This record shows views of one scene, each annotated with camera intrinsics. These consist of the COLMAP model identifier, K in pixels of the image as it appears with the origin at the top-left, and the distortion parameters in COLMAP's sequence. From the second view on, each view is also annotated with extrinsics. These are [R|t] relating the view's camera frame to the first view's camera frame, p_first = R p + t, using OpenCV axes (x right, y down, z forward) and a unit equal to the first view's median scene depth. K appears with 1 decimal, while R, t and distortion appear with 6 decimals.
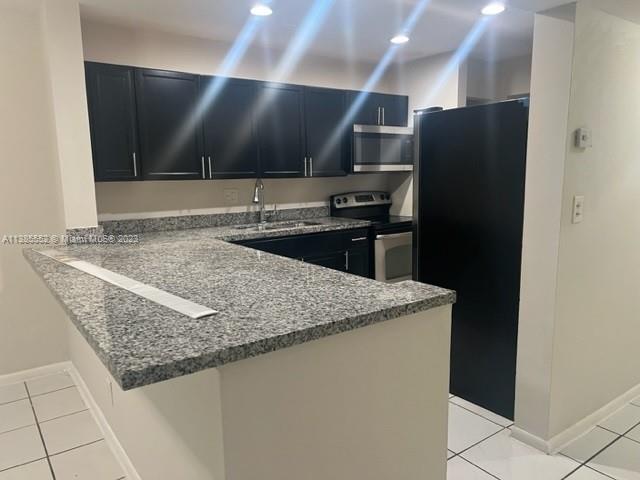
lens RADIAL K [[488.0, 0, 320.0], [0, 488.0, 240.0], [0, 0, 1]] dist [-0.006691, -0.003971]
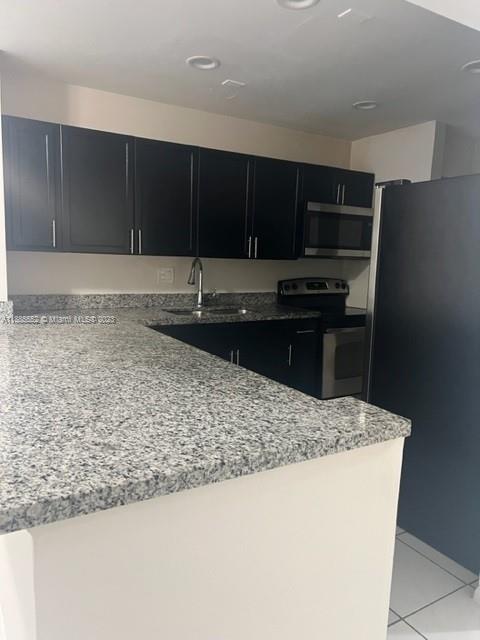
lens RADIAL K [[488.0, 0, 240.0], [0, 488.0, 320.0], [0, 0, 1]] dist [-0.006691, -0.003971]
pose [[0.994613, 0.061268, -0.083618, 0.077437], [-0.062024, 0.998054, -0.006474, -0.022157], [0.083058, 0.011626, 0.996477, 0.256958]]
